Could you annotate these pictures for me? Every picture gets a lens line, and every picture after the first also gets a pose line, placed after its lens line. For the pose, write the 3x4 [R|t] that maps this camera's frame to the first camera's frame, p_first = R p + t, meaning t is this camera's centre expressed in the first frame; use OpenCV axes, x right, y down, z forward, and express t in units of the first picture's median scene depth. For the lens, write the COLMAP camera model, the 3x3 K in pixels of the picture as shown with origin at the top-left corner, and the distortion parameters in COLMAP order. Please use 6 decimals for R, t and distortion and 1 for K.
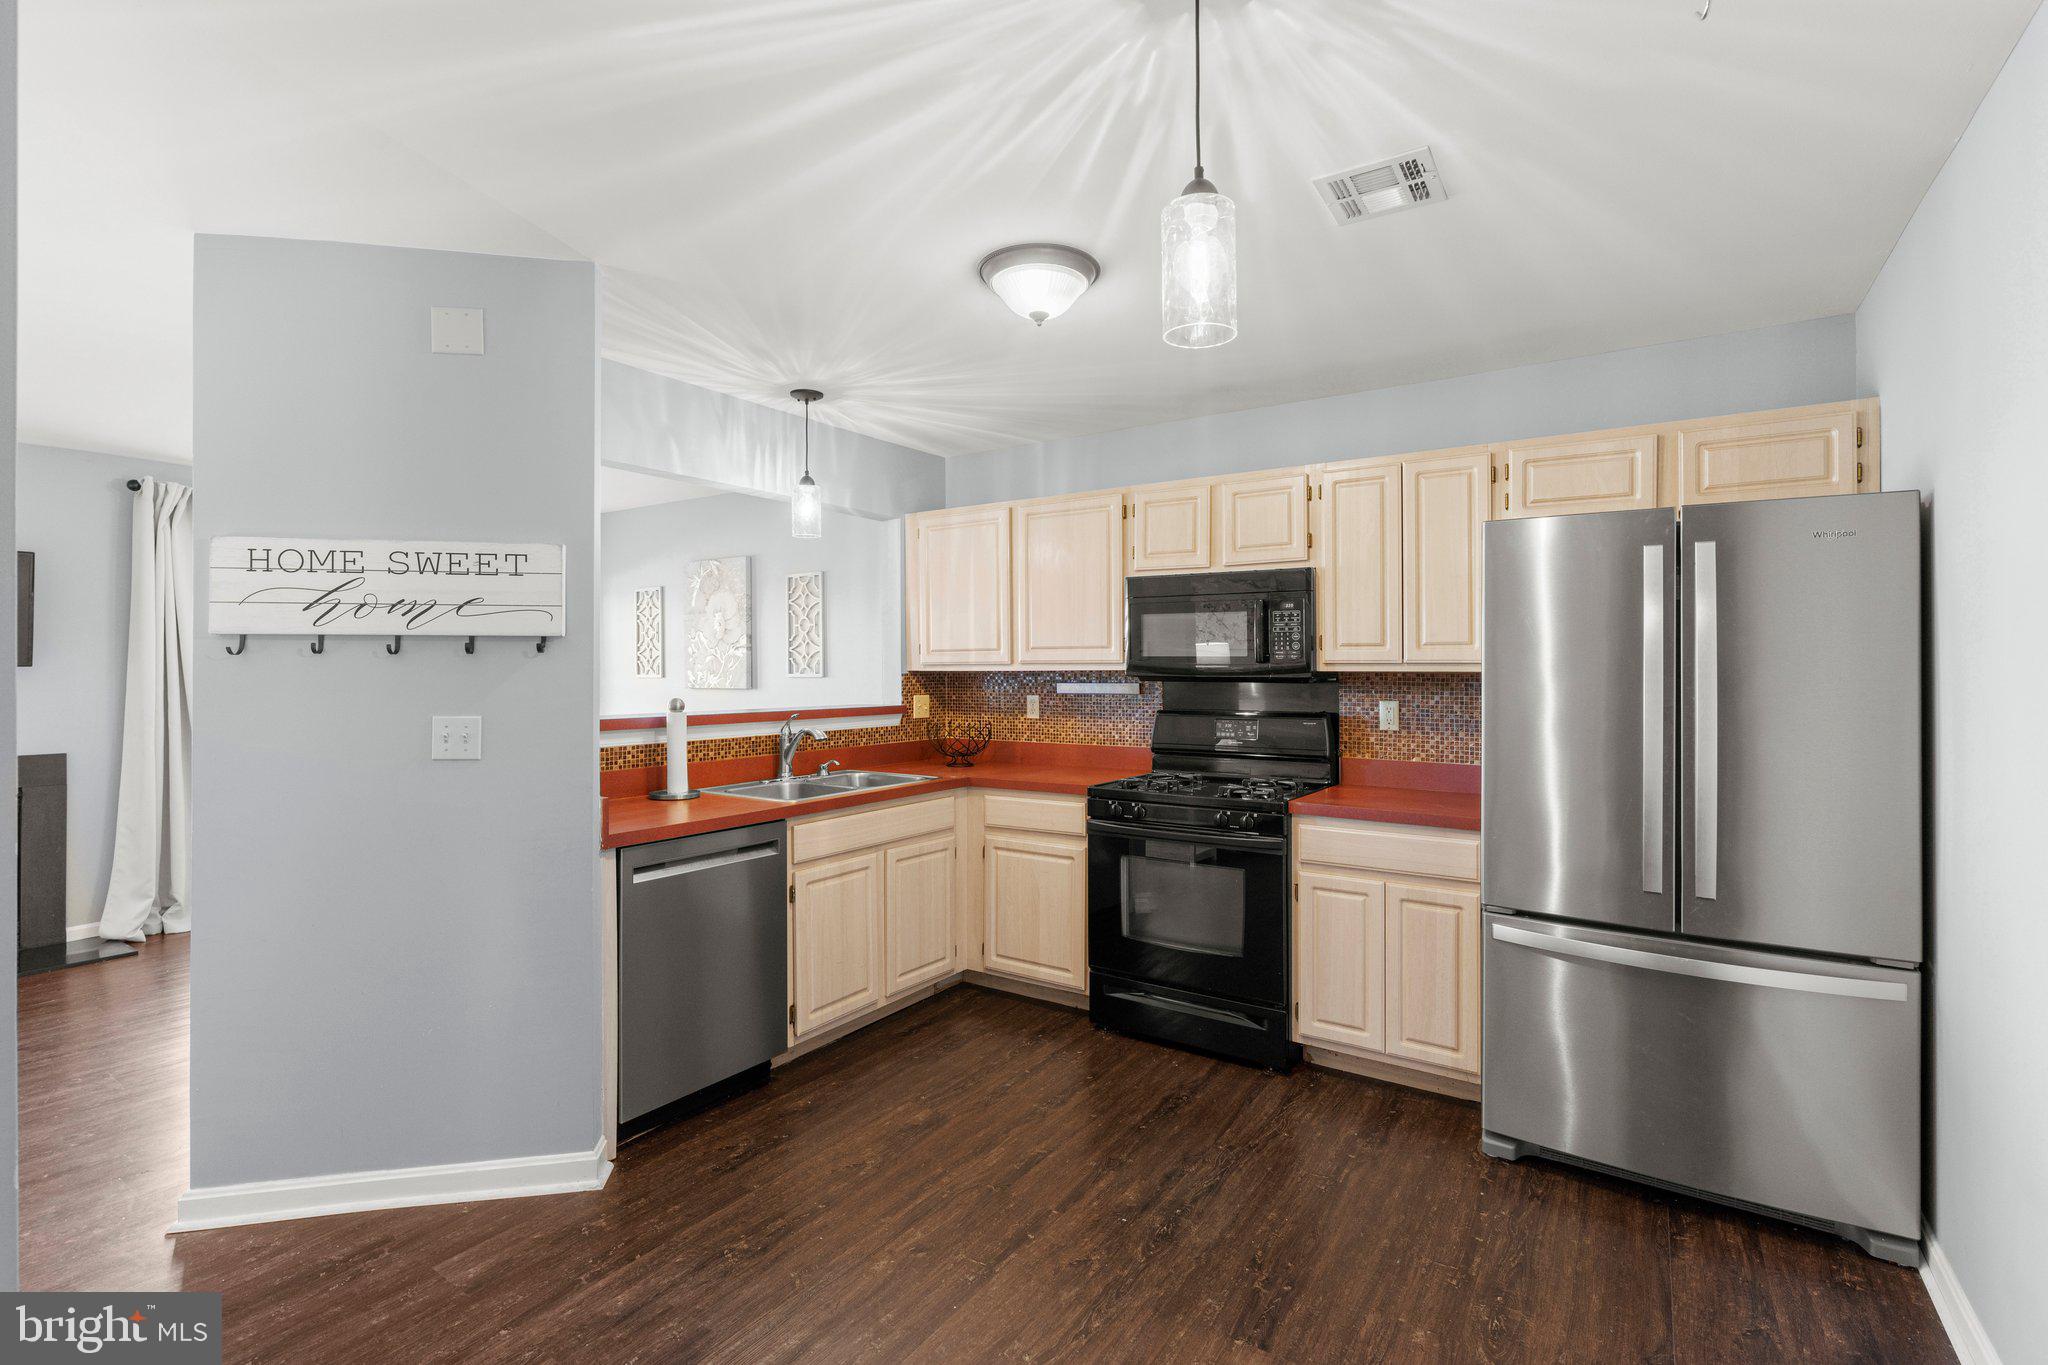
lens RADIAL K [[926.7, 0, 1018.7], [0, 926.7, 657.5], [0, 0, 1]] dist [-0.007885, 0.001325]
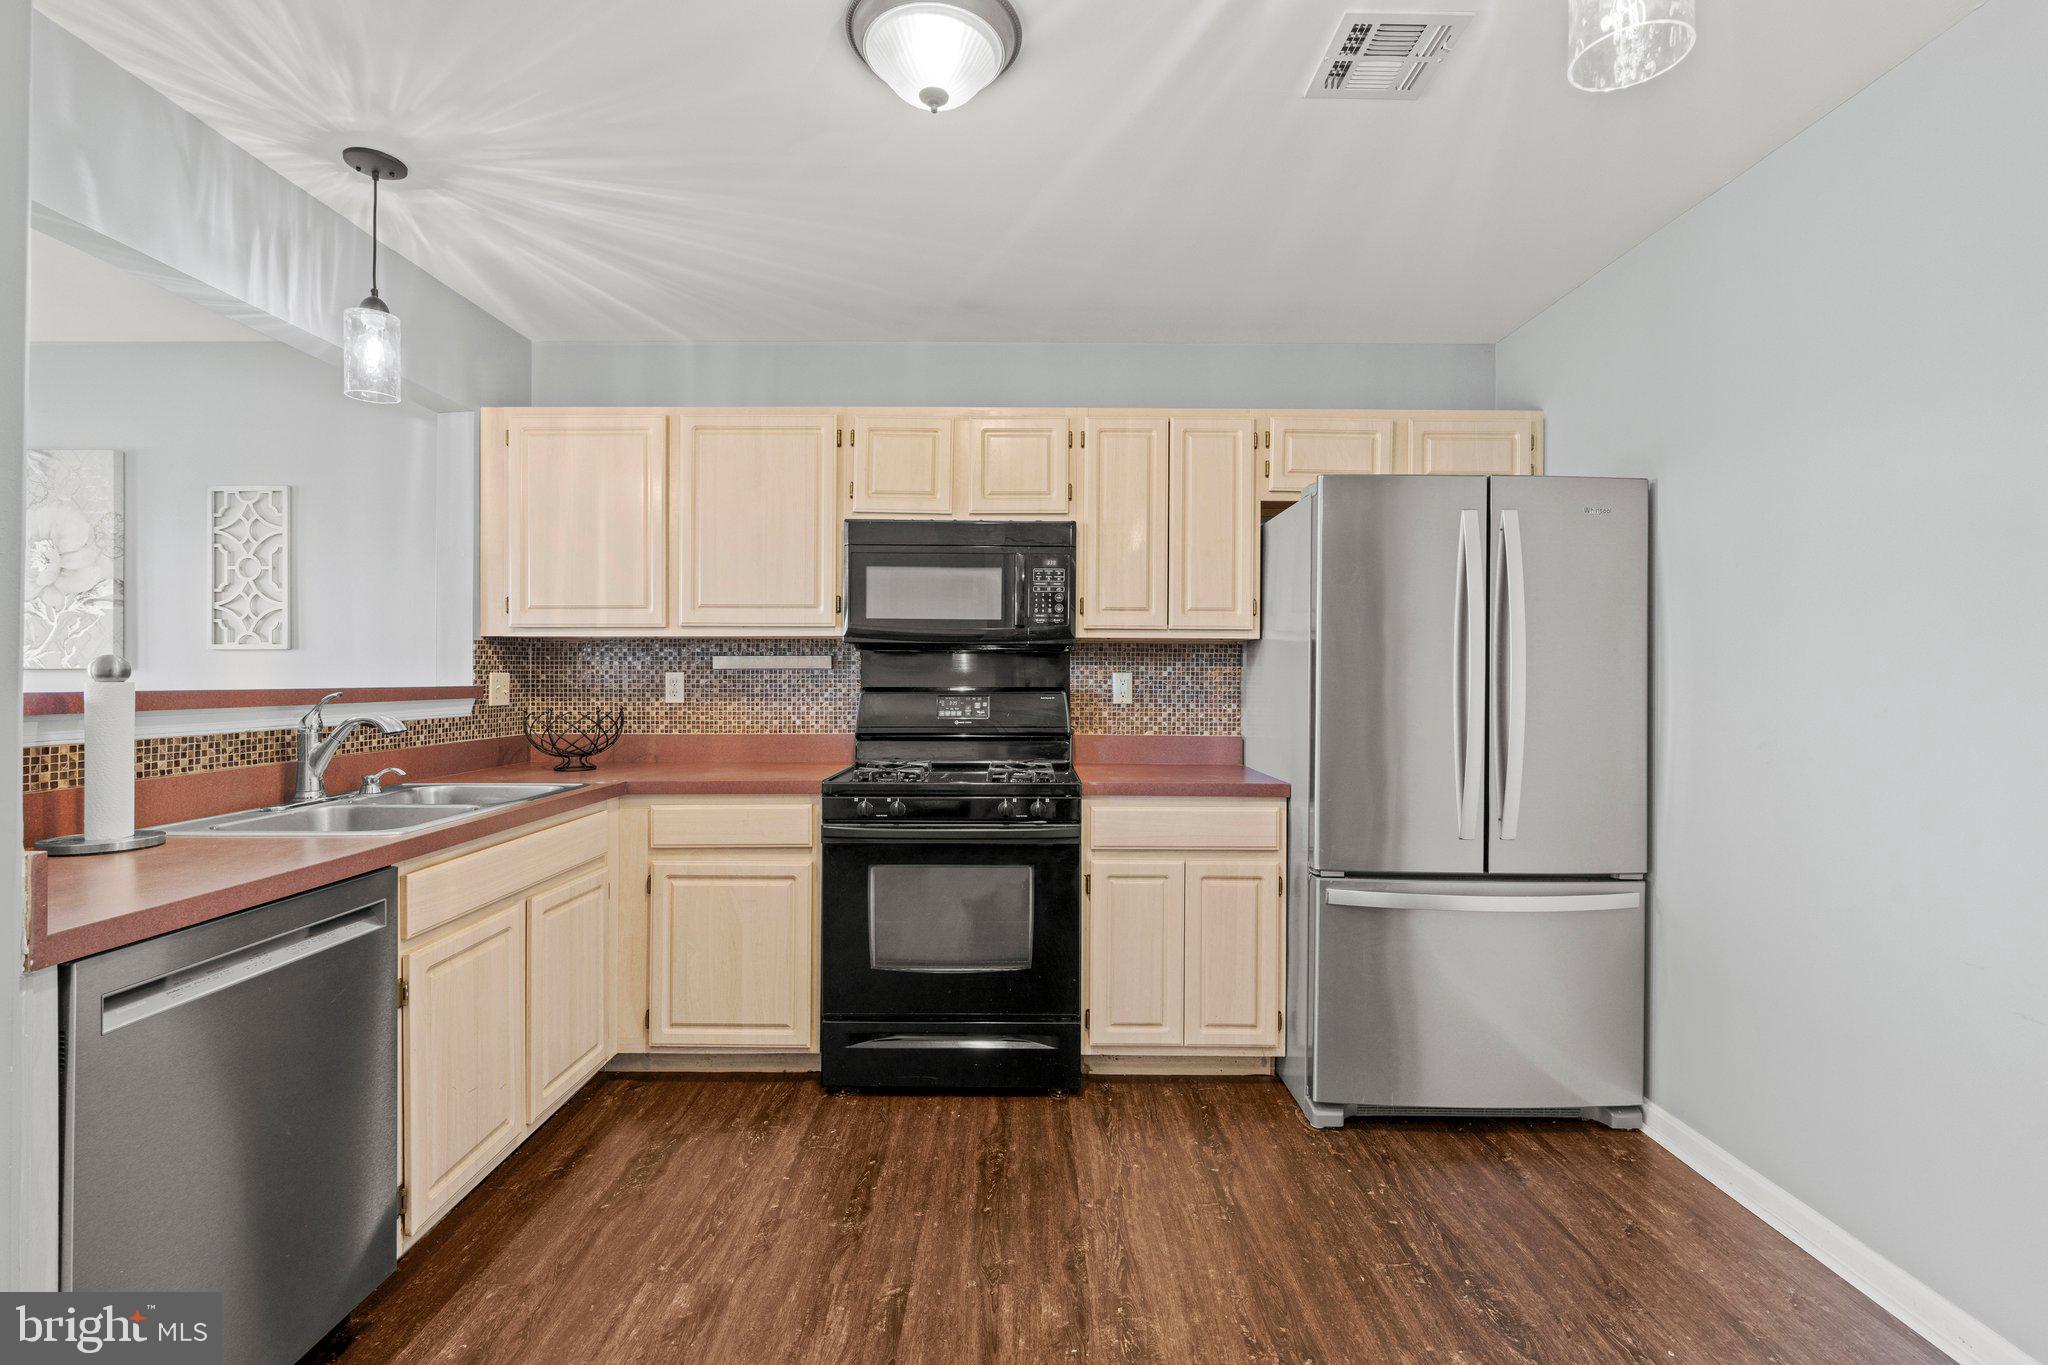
lens RADIAL K [[926.7, 0, 1020.6], [0, 926.7, 666.0], [0, 0, 1]] dist [-0.007885, 0.001325]
pose [[0.830183, 0.008746, 0.557423, -0.216941], [-0.009986, 0.999950, -0.000817, 0.041958], [-0.557402, -0.004888, 0.830229, 0.269744]]
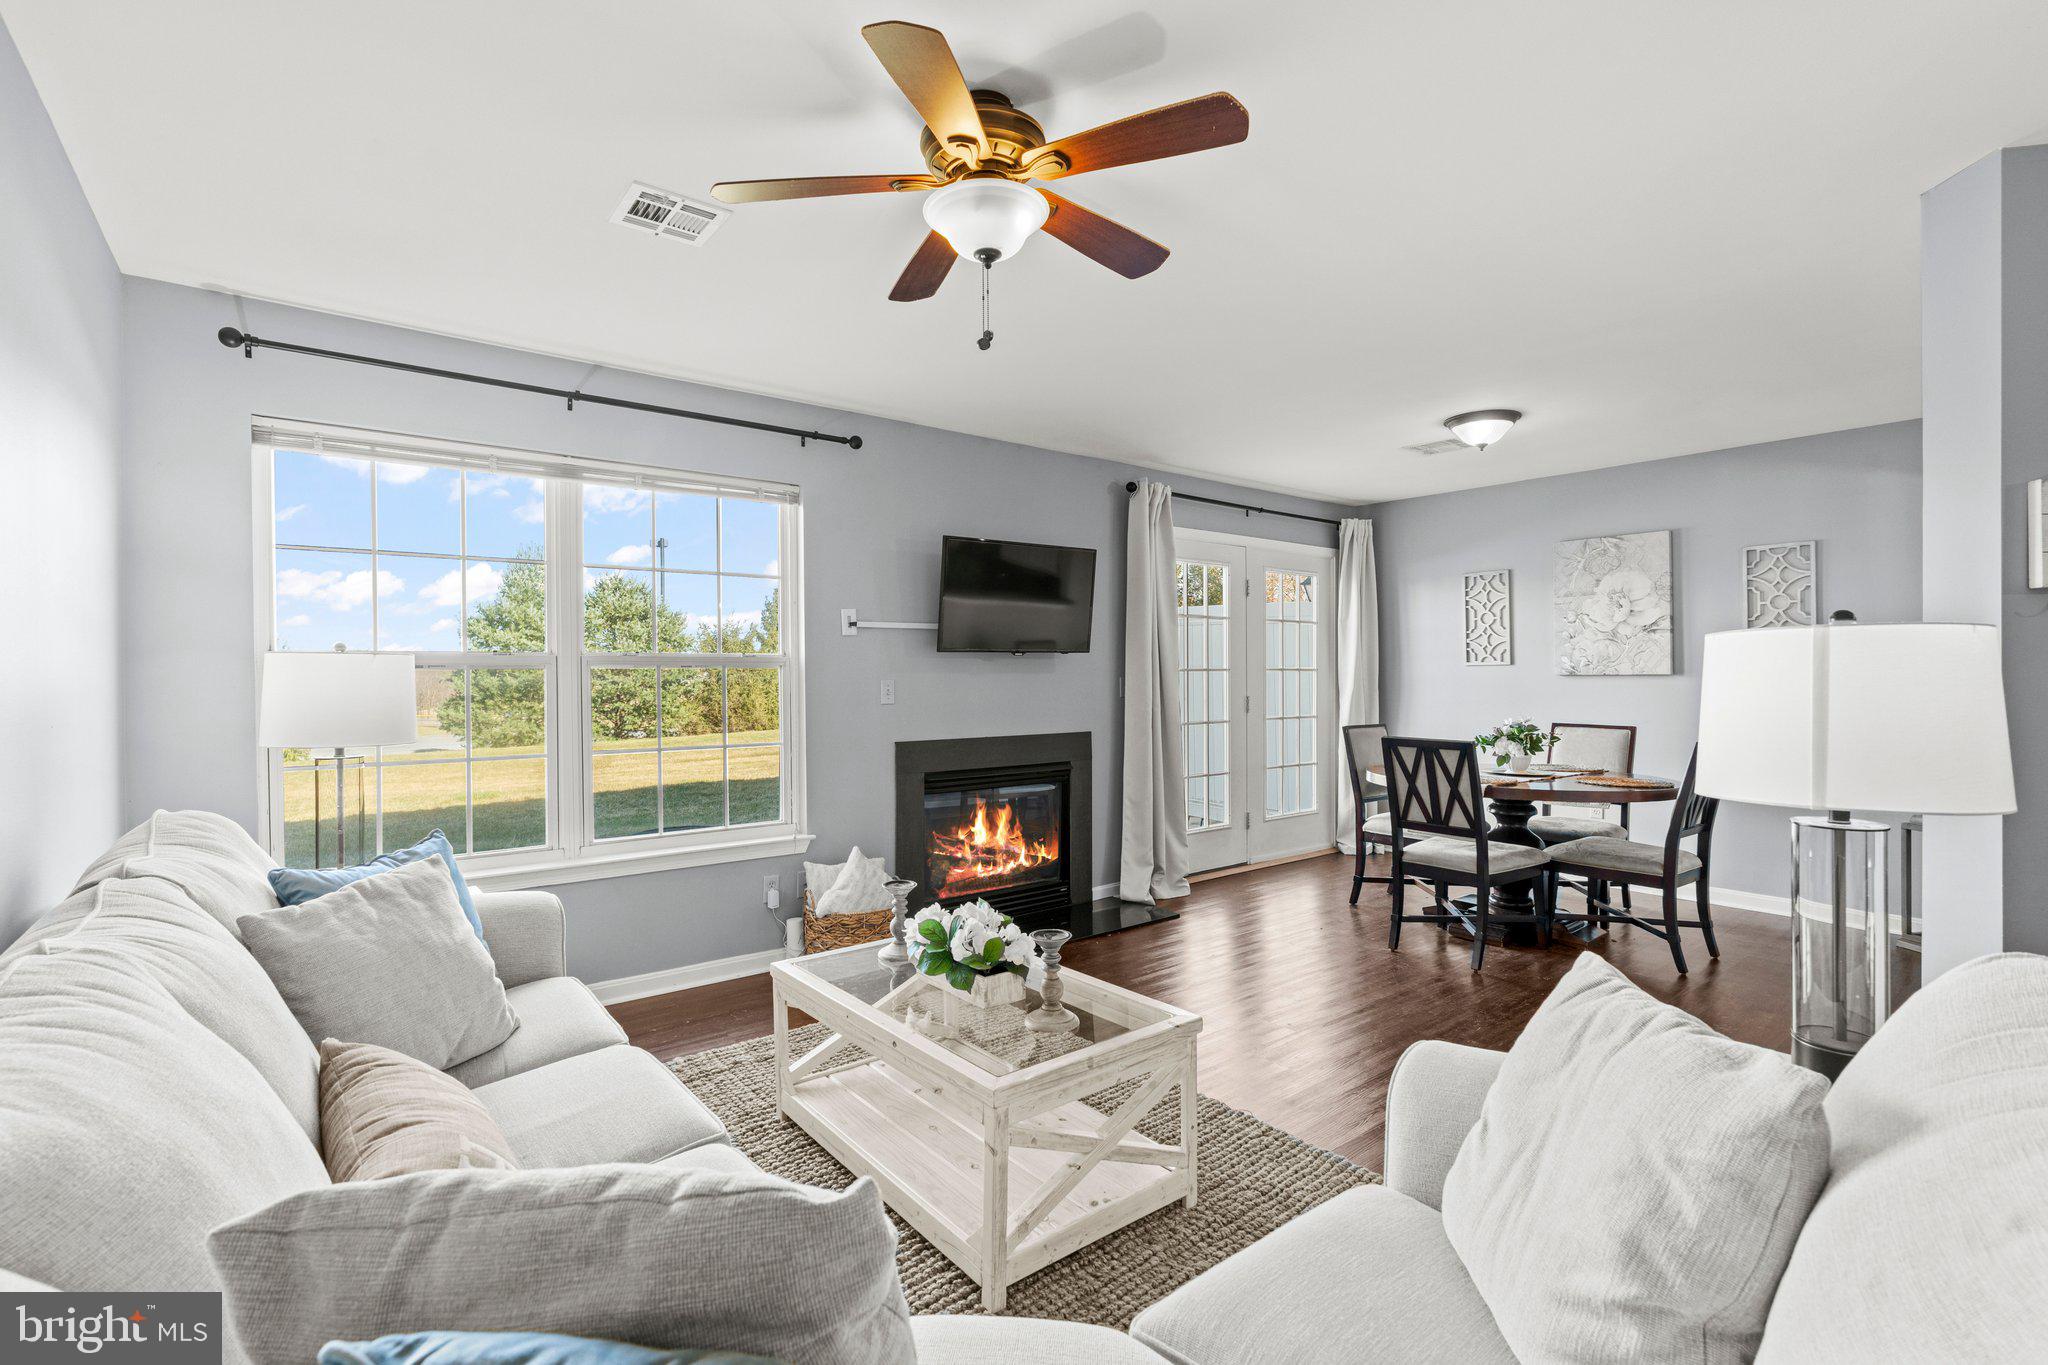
lens RADIAL K [[926.7, 0, 1013.3], [0, 926.7, 664.4], [0, 0, 1]] dist [-0.007885, 0.001325]
pose [[0.951232, -0.007414, -0.308388, -0.999695], [0.008077, 0.999967, 0.000875, 0.028341], [0.308371, -0.003323, 0.951260, -0.117155]]
